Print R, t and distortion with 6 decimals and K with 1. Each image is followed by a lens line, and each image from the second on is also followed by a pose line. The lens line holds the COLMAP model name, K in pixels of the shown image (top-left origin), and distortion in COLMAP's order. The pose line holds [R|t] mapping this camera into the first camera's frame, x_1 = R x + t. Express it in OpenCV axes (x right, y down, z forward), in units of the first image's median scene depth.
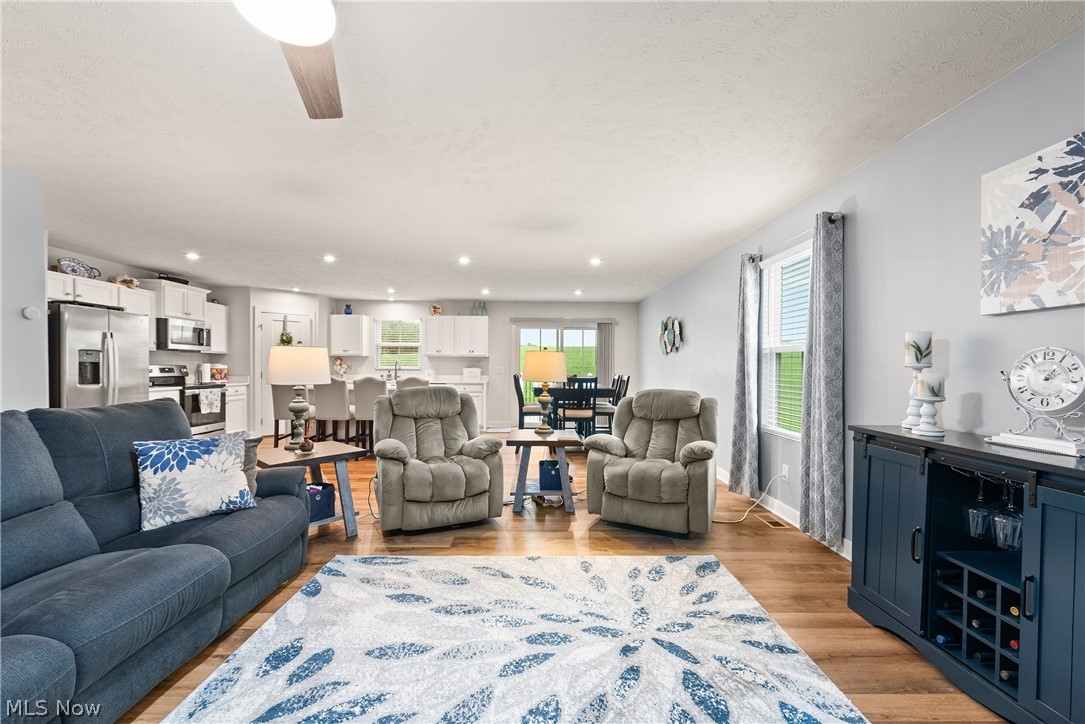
lens RADIAL K [[432.0, 0, 541.7], [0, 432.0, 372.2], [0, 0, 1]] dist [0.008656, -0.005136]
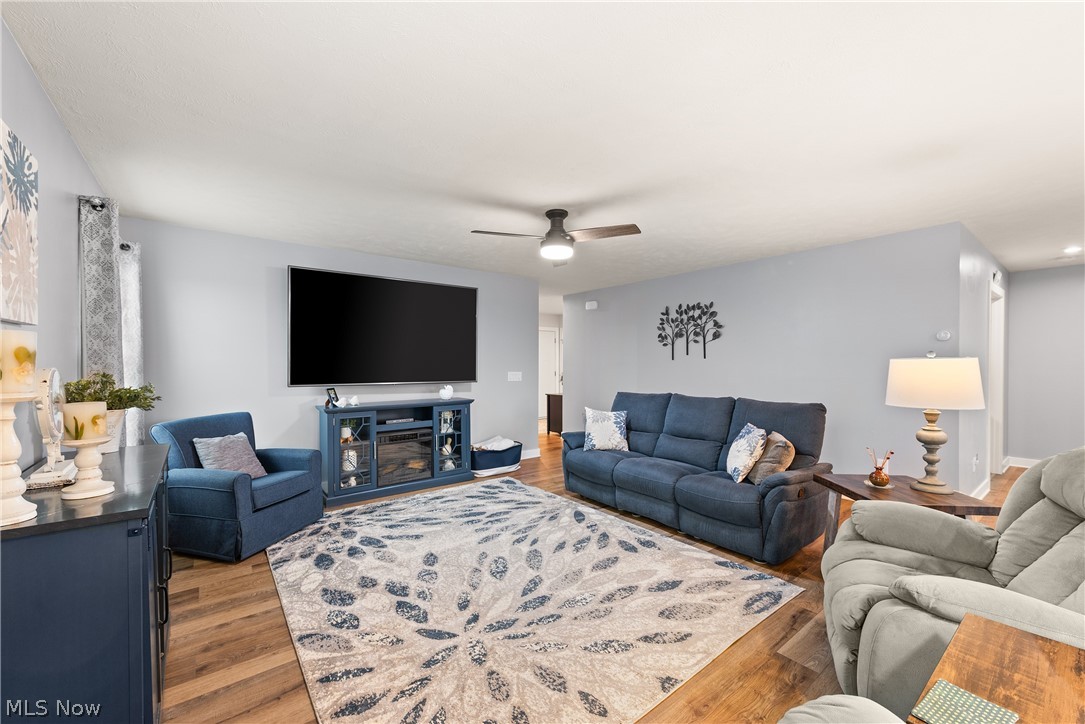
lens RADIAL K [[432.0, 0, 542.3], [0, 432.0, 365.8], [0, 0, 1]] dist [0.008656, -0.005136]
pose [[-0.797028, -0.004122, -0.603928, 0.349012], [-0.015559, 0.999785, 0.013711, -0.035104], [0.603742, 0.020324, -0.796921, 0.925685]]
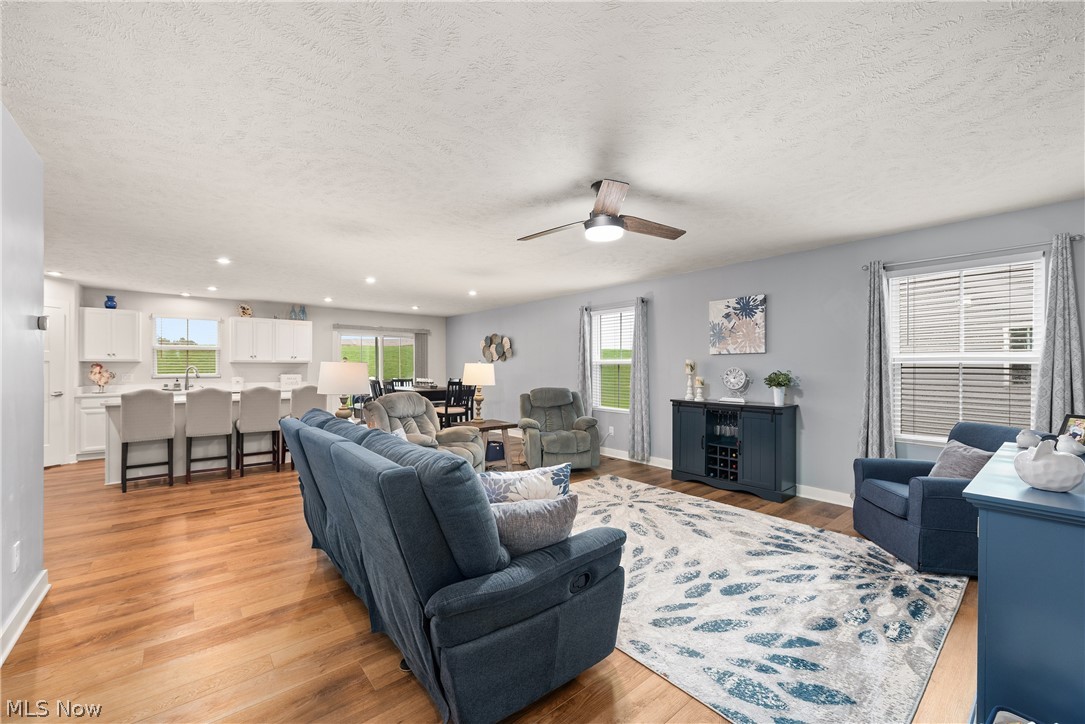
lens RADIAL K [[432.0, 0, 540.9], [0, 432.0, 364.8], [0, 0, 1]] dist [0.008656, -0.005136]
pose [[0.776192, -0.003188, 0.630488, -0.685596], [0.014182, 0.999822, -0.012404, -0.022672], [-0.630337, 0.018570, 0.776100, -0.187847]]
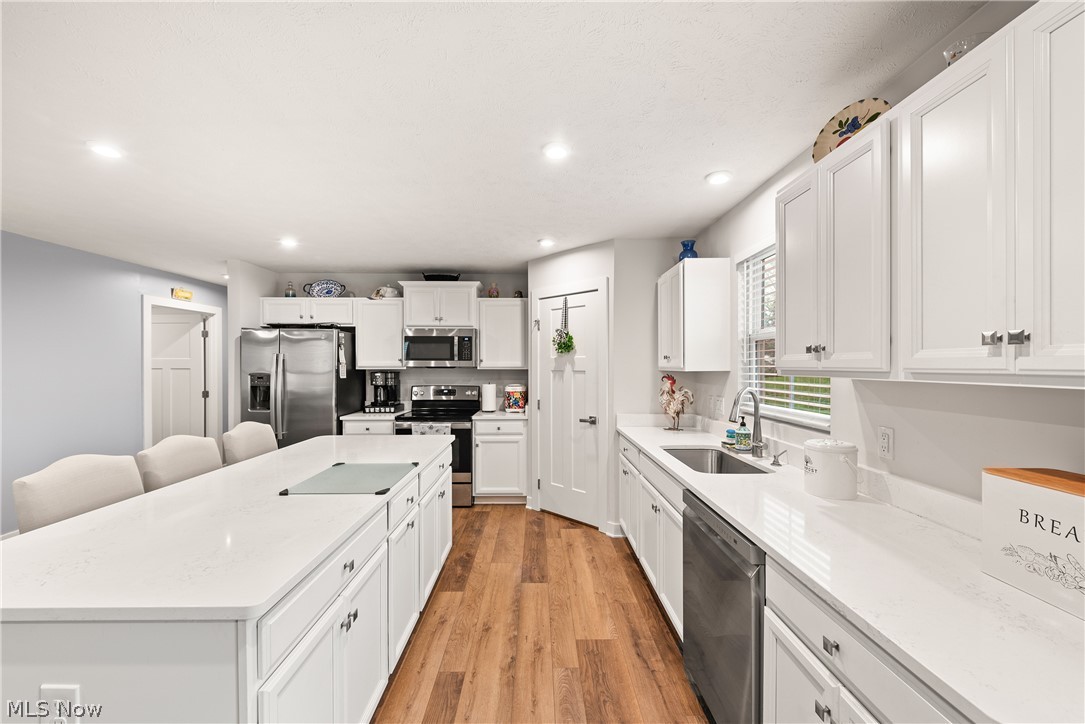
lens RADIAL K [[432.0, 0, 540.4], [0, 432.0, 368.2], [0, 0, 1]] dist [0.008656, -0.005136]
pose [[-0.005515, 0.001071, -0.999984, -0.102442], [-0.013005, 0.999915, 0.001143, -0.078228], [0.999900, 0.013011, -0.005500, 1.760542]]
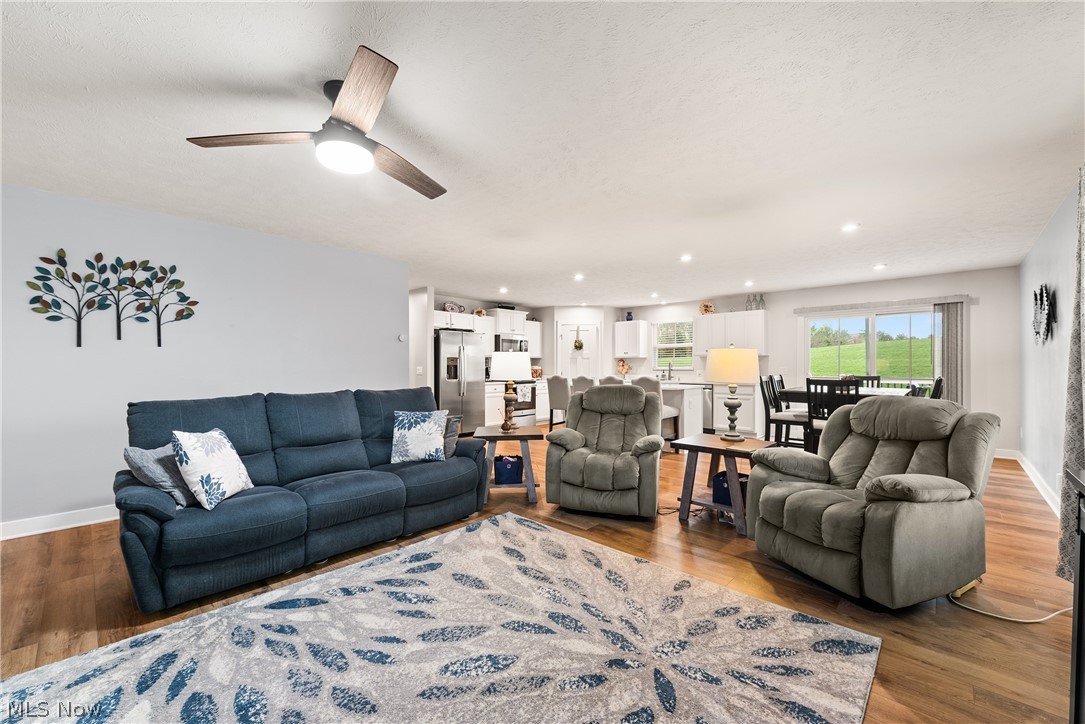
lens RADIAL K [[432.0, 0, 539.9], [0, 432.0, 365.4], [0, 0, 1]] dist [0.008656, -0.005136]
pose [[0.715433, -0.008754, -0.698626, 0.335160], [-0.003967, 0.999855, -0.016590, 0.002863], [0.698670, 0.014641, 0.715294, 0.087409]]
